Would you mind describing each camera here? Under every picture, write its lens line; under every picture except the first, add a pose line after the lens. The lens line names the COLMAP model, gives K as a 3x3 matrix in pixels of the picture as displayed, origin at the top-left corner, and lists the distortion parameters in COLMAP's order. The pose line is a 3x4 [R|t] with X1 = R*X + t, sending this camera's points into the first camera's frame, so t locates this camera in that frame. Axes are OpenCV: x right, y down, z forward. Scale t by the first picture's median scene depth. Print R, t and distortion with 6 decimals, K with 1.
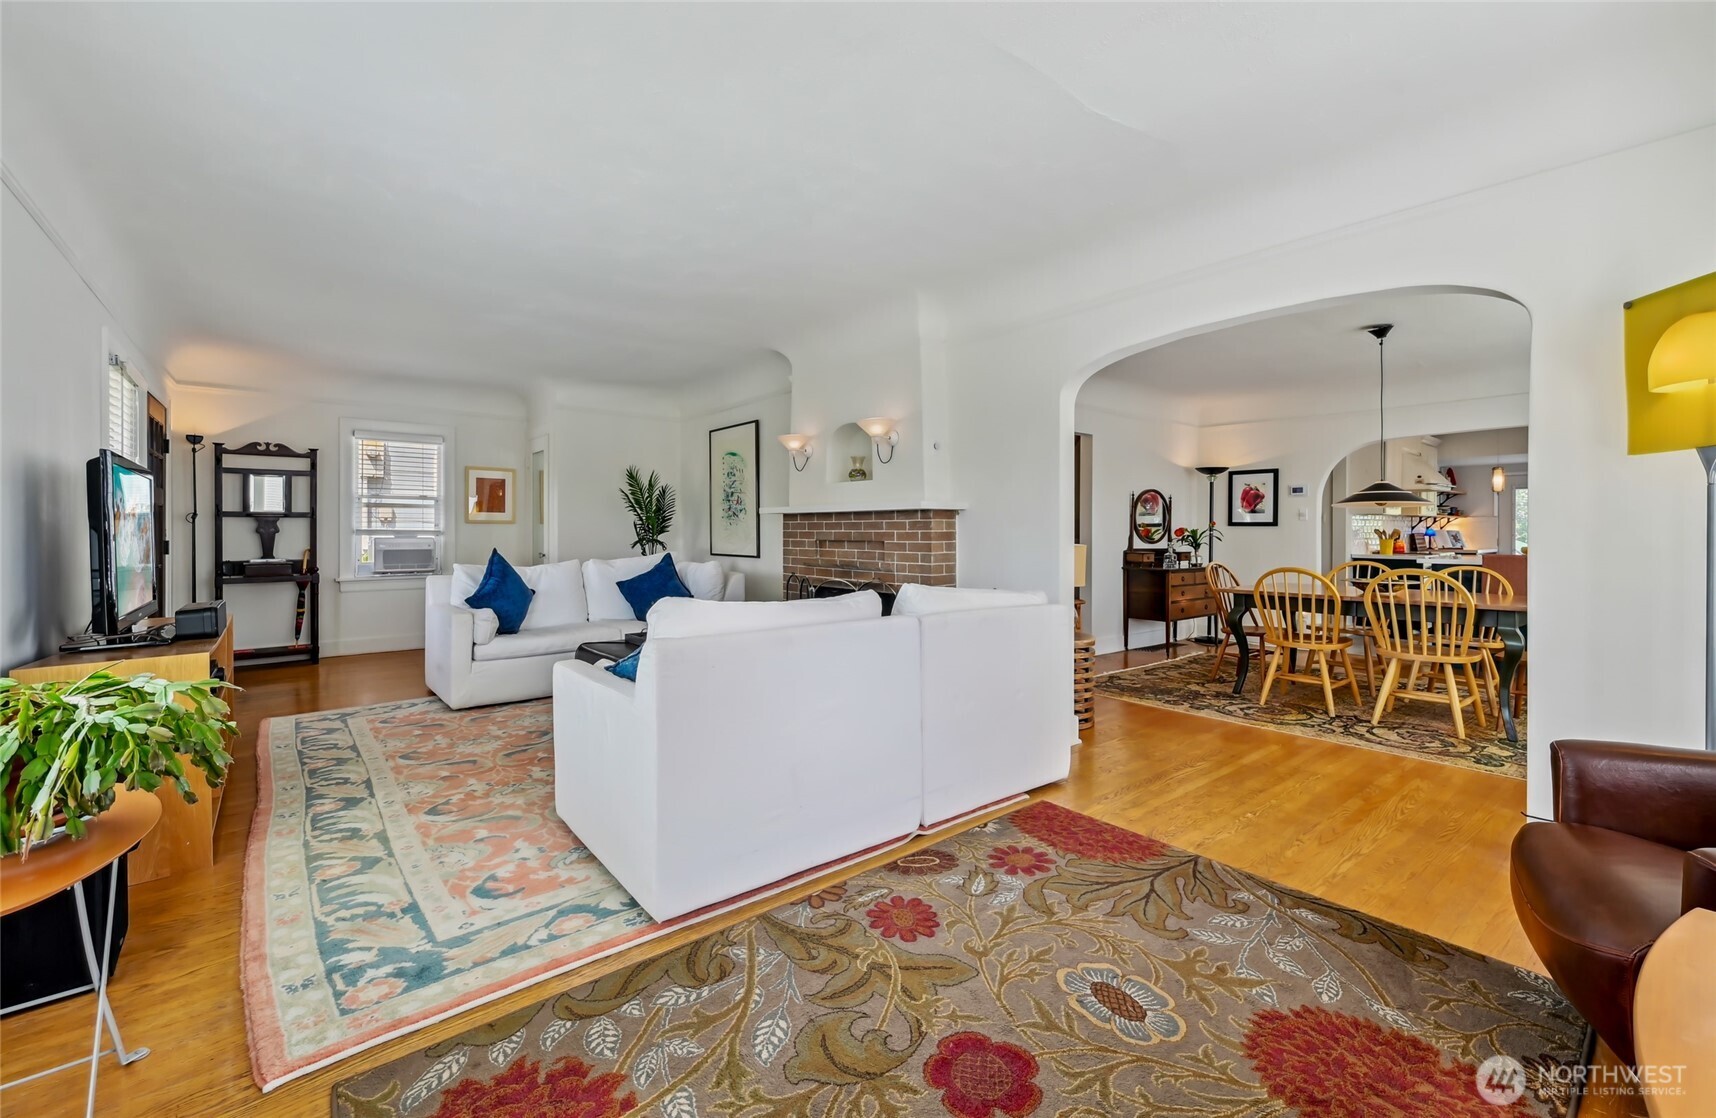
lens RADIAL K [[701.5, 0, 845.4], [0, 701.5, 535.1], [0, 0, 1]] dist [-0.003729, 0.000181]
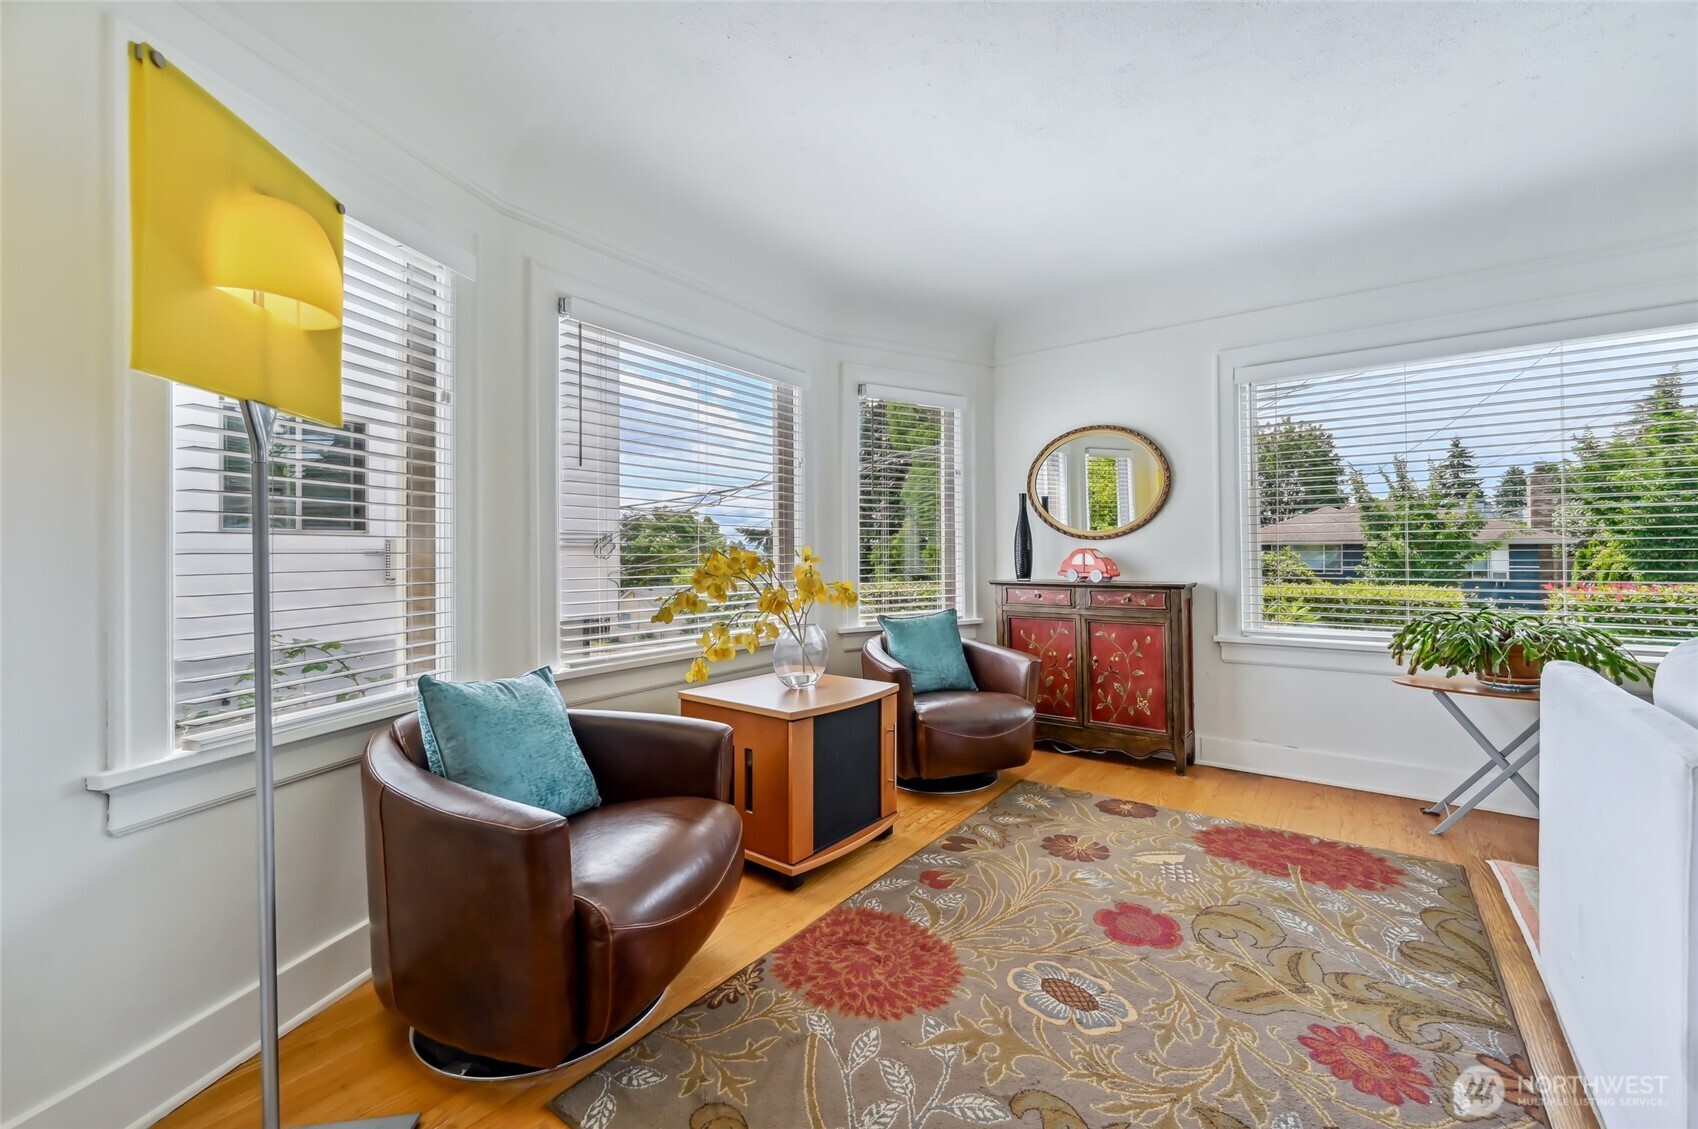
lens RADIAL K [[668.8, 0, 855.5], [0, 668.8, 555.4], [0, 0, 1]] dist [0.011181, 0.000127]
pose [[-0.967577, 0.003336, -0.252552, 0.952524], [-0.001369, 0.999829, 0.018454, 0.002546], [0.252571, 0.018201, -0.967407, 1.889065]]
